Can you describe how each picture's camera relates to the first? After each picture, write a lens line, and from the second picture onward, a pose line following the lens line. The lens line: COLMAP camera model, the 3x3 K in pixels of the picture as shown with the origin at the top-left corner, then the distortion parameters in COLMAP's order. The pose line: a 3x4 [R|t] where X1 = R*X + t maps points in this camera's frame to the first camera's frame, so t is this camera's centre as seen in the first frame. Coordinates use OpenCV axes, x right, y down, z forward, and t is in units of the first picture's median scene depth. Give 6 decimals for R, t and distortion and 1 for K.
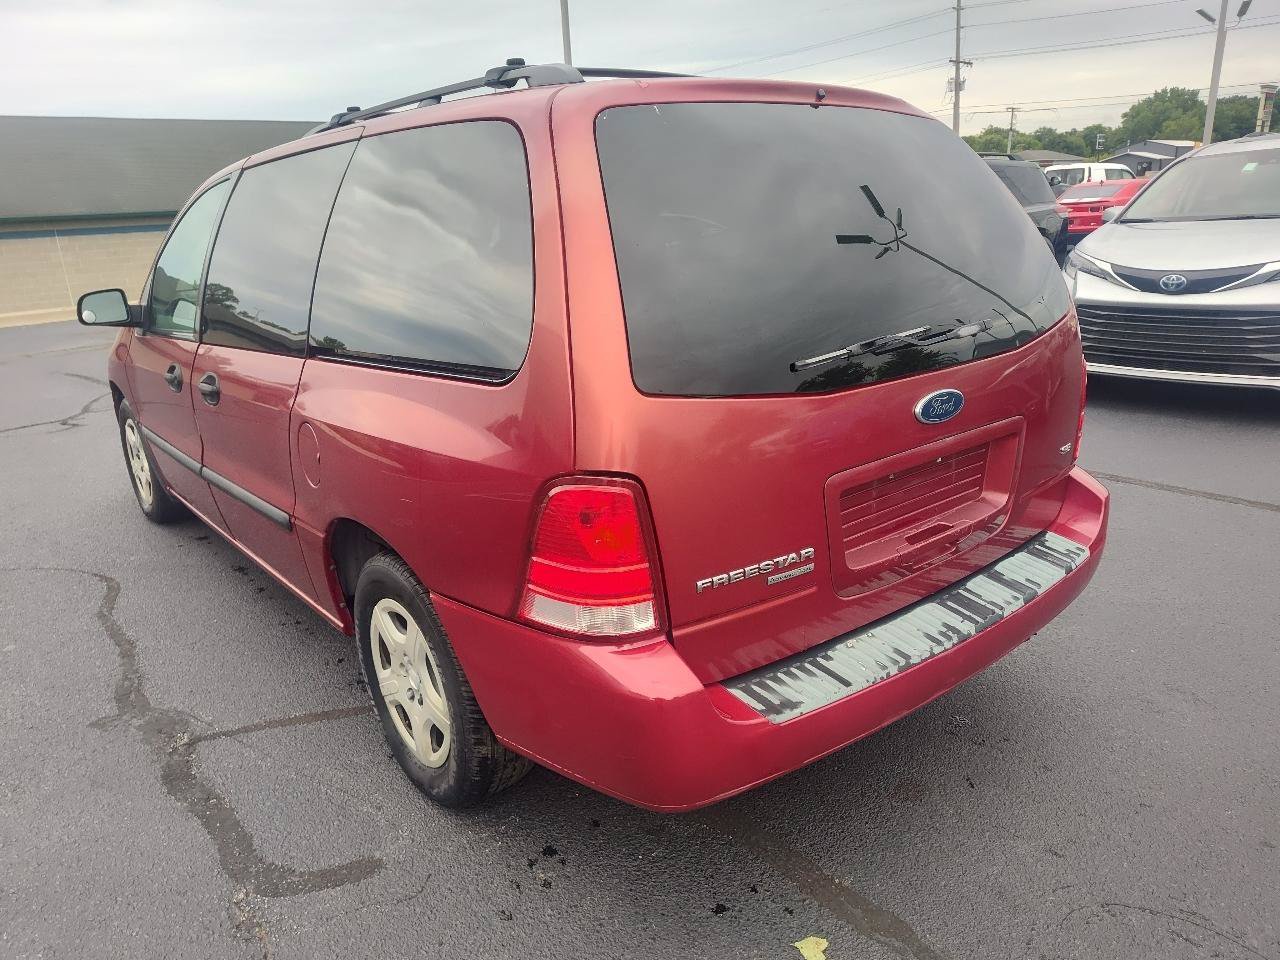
lens RADIAL K [[874.6, 0, 644.3], [0, 874.6, 476.1], [0, 0, 1]] dist [0.012823, -0.012268]
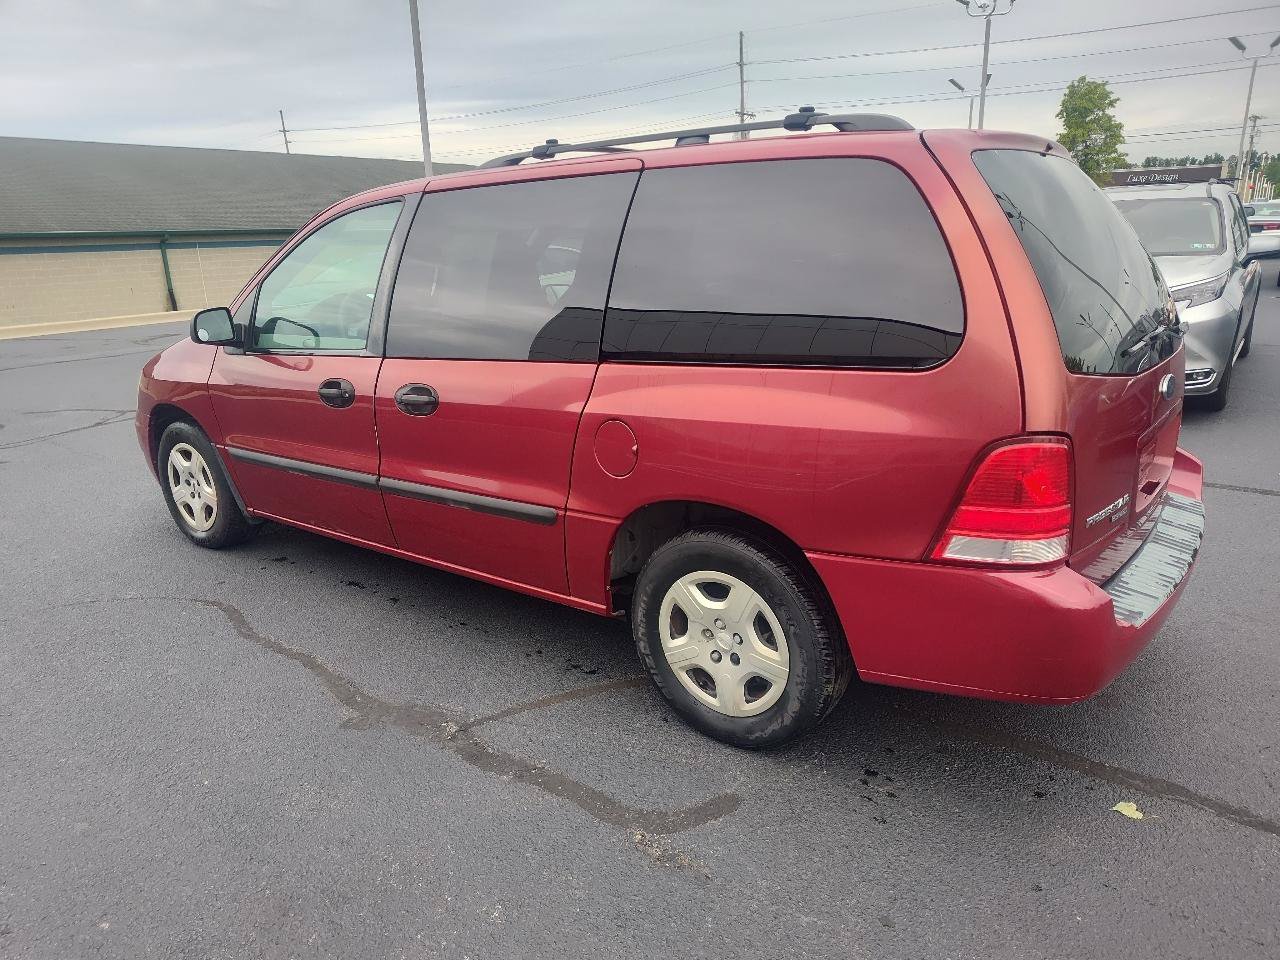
lens RADIAL K [[874.6, 0, 632.1], [0, 874.6, 476.7], [0, 0, 1]] dist [0.012823, -0.012268]
pose [[0.977067, -0.038192, 0.209481, -0.376462], [0.046000, 0.998412, -0.032524, 0.031466], [-0.207906, 0.041414, 0.977272, -0.056749]]
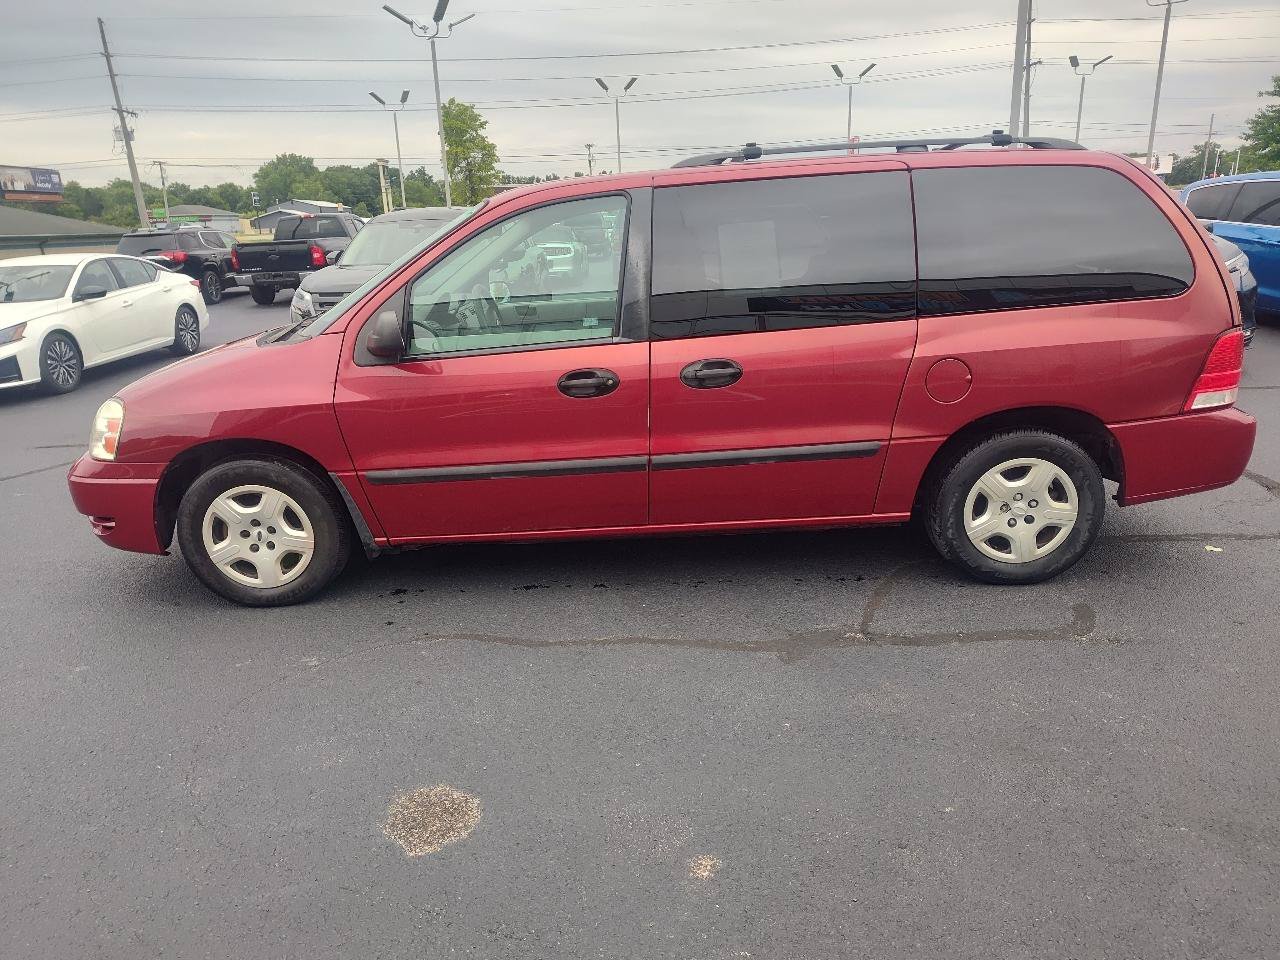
lens RADIAL K [[874.6, 0, 622.8], [0, 874.6, 475.3], [0, 0, 1]] dist [0.012823, -0.012268]
pose [[0.658899, -0.188676, 0.728185, -1.159635], [0.230704, 0.972068, 0.043114, -0.037327], [-0.715980, 0.139588, 0.684023, 0.259679]]
